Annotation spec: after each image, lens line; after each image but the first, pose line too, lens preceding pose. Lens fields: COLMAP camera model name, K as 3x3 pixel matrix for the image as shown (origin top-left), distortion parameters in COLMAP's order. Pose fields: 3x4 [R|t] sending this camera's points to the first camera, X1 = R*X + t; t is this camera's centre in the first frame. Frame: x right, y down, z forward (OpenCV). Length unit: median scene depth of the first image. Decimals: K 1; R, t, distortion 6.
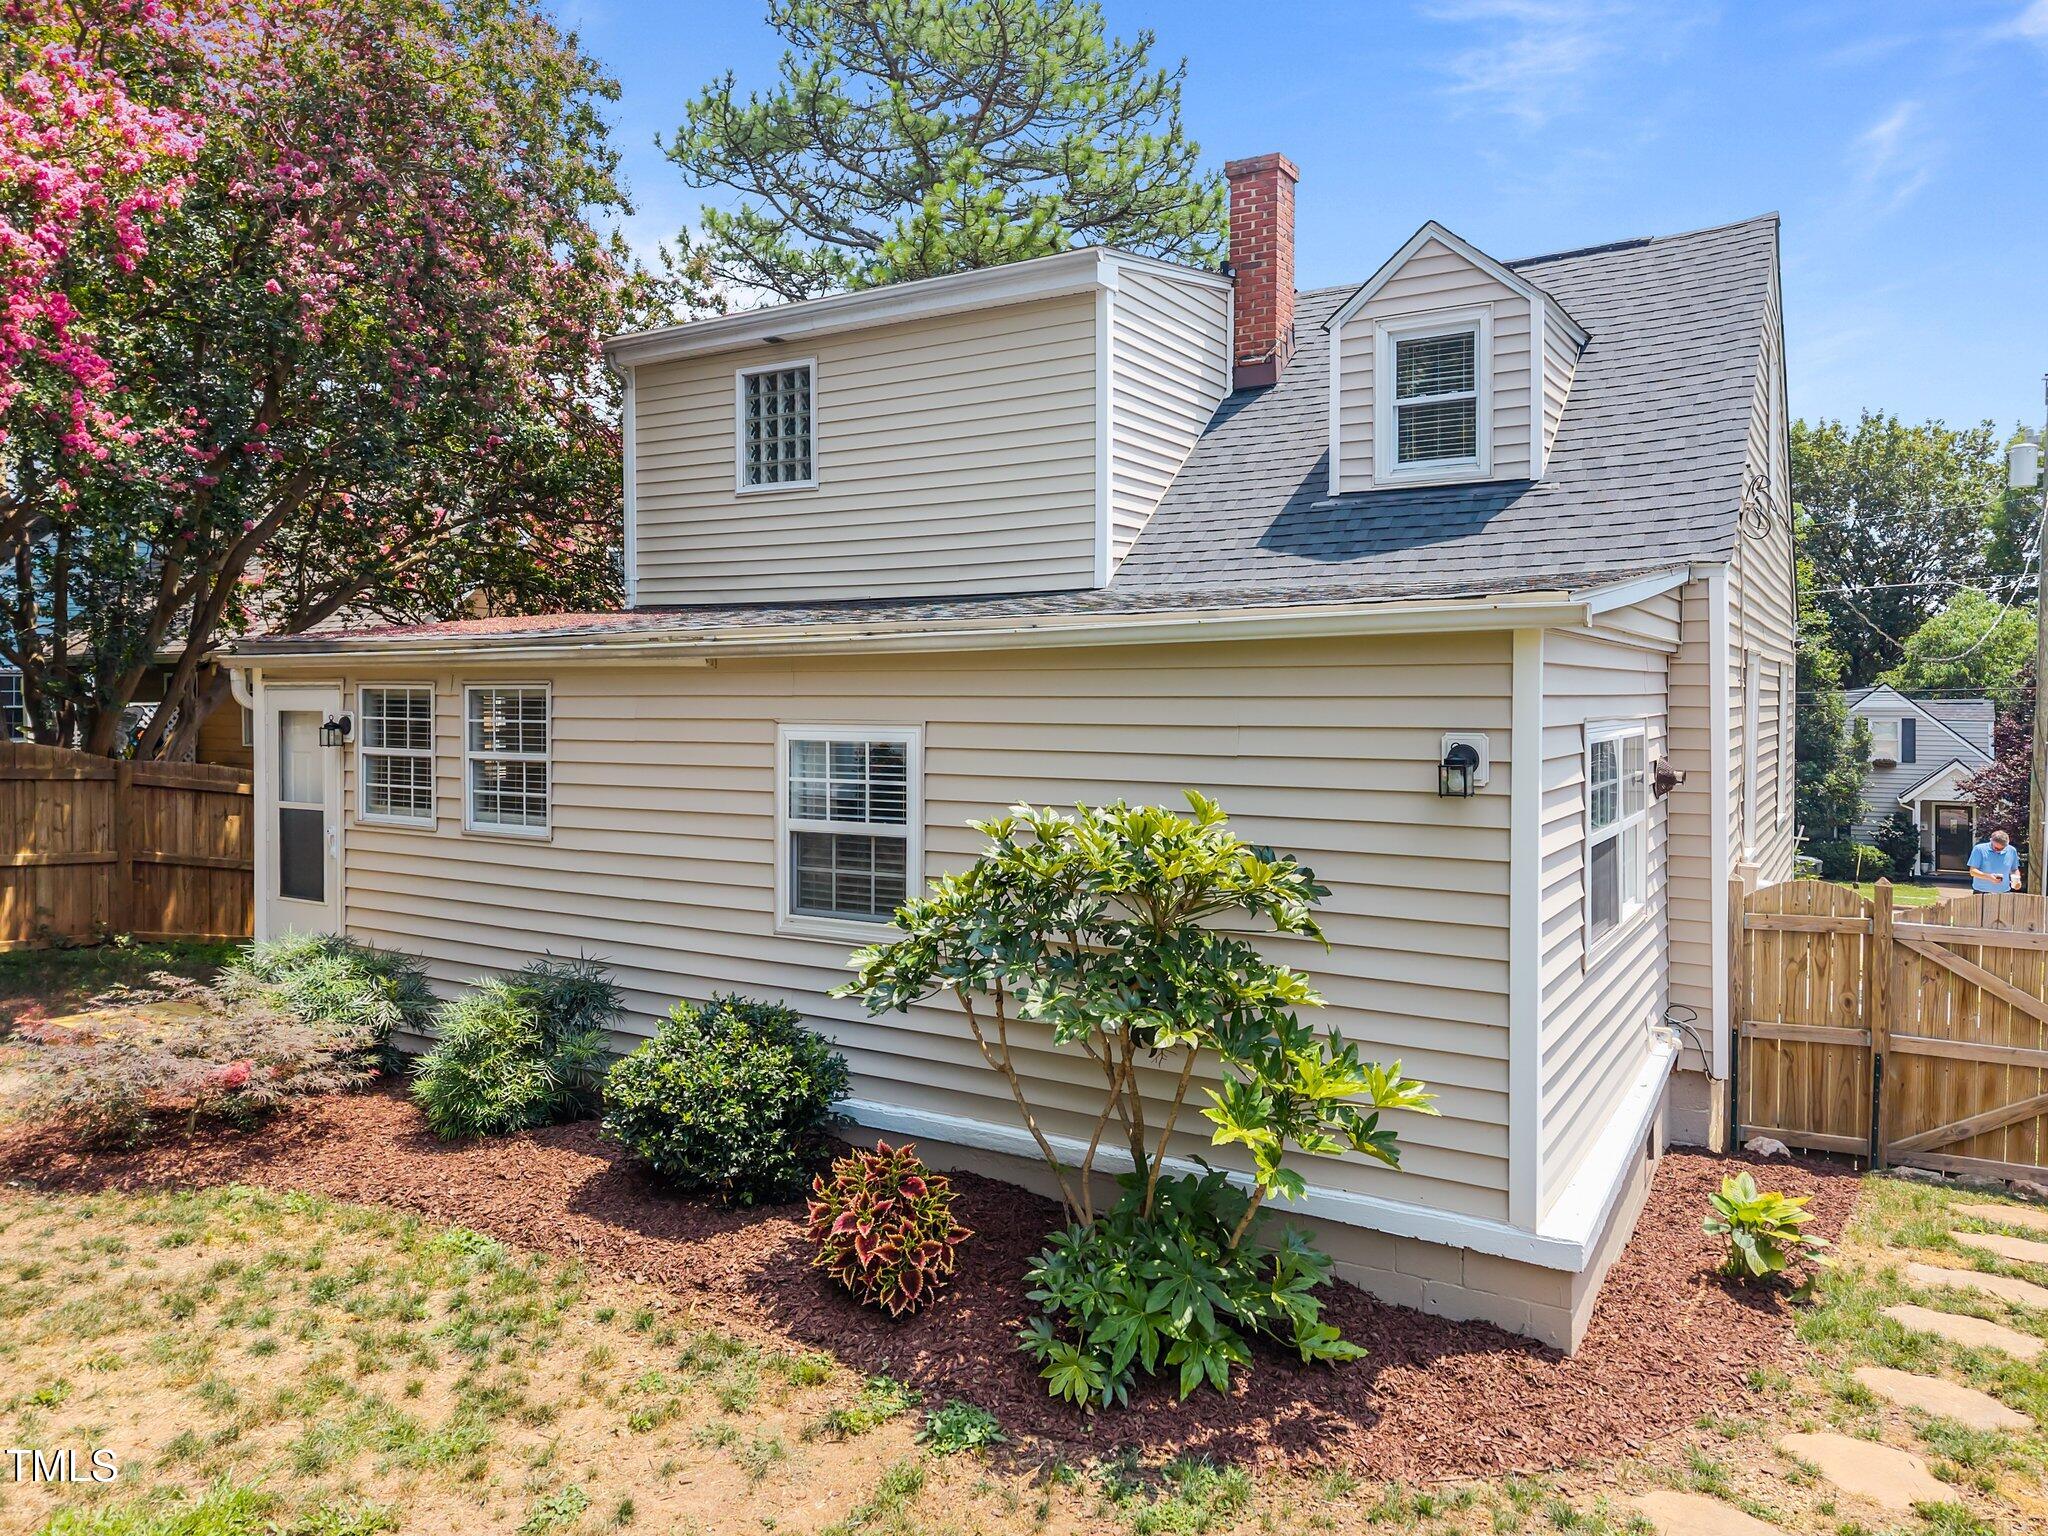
lens RADIAL K [[1364.0, 0, 1019.2], [0, 1364.0, 774.5], [0, 0, 1]] dist [0.028933, -0.024949]
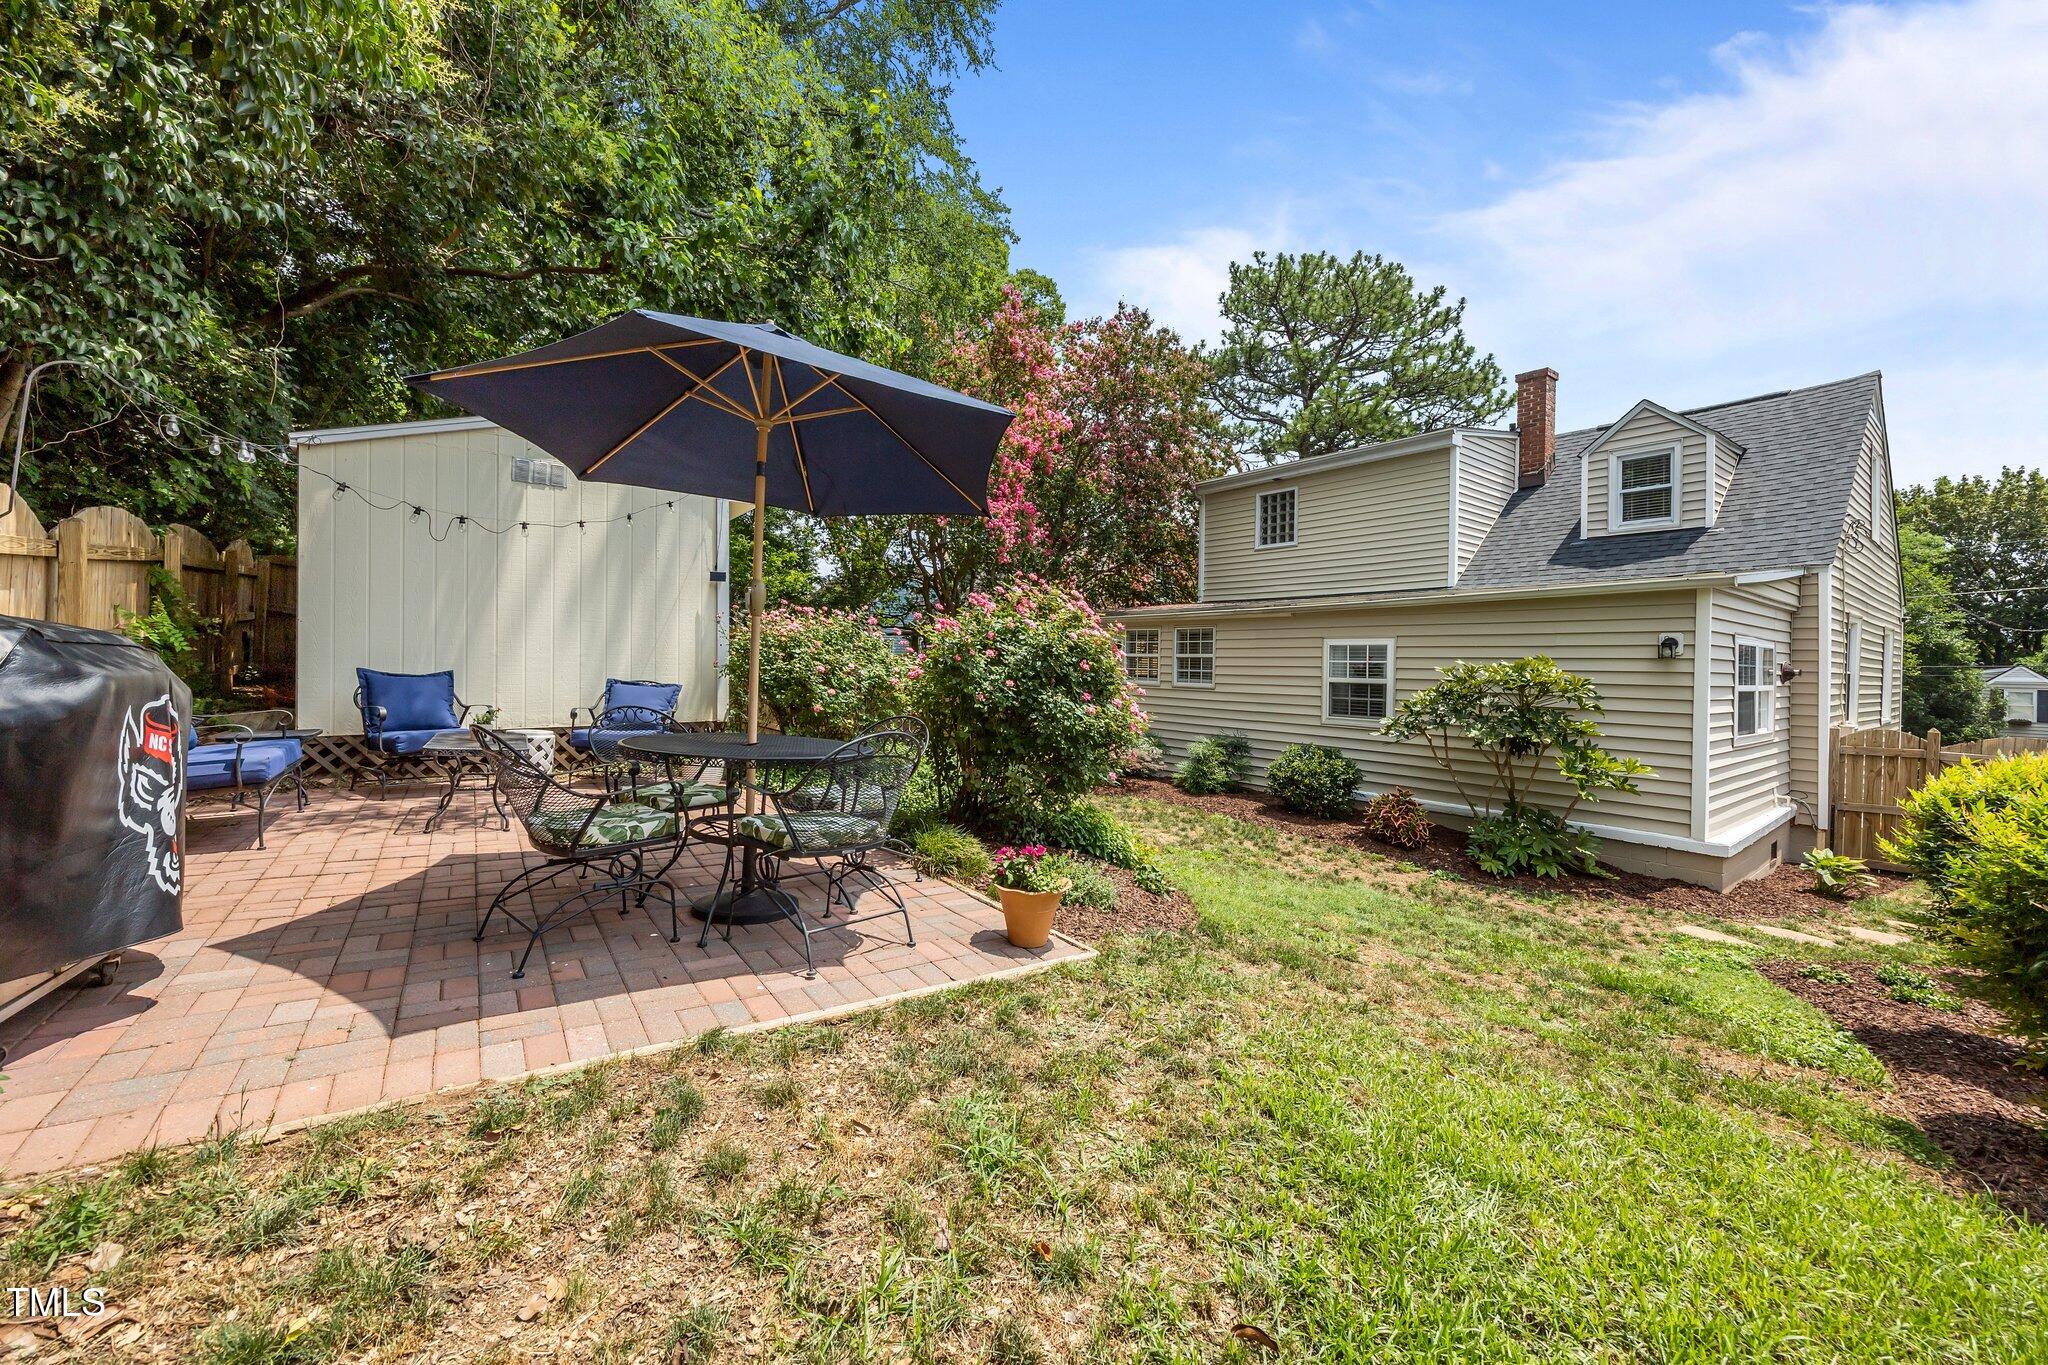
lens RADIAL K [[769.1, 0, 1032.0], [0, 769.1, 683.3], [0, 0, 1]] dist [-0.002187, -0.000170]
pose [[0.935184, 0.025785, -0.353223, -0.130335], [-0.038908, 0.998789, -0.030102, 0.076534], [0.352019, 0.041895, 0.935055, -0.346007]]
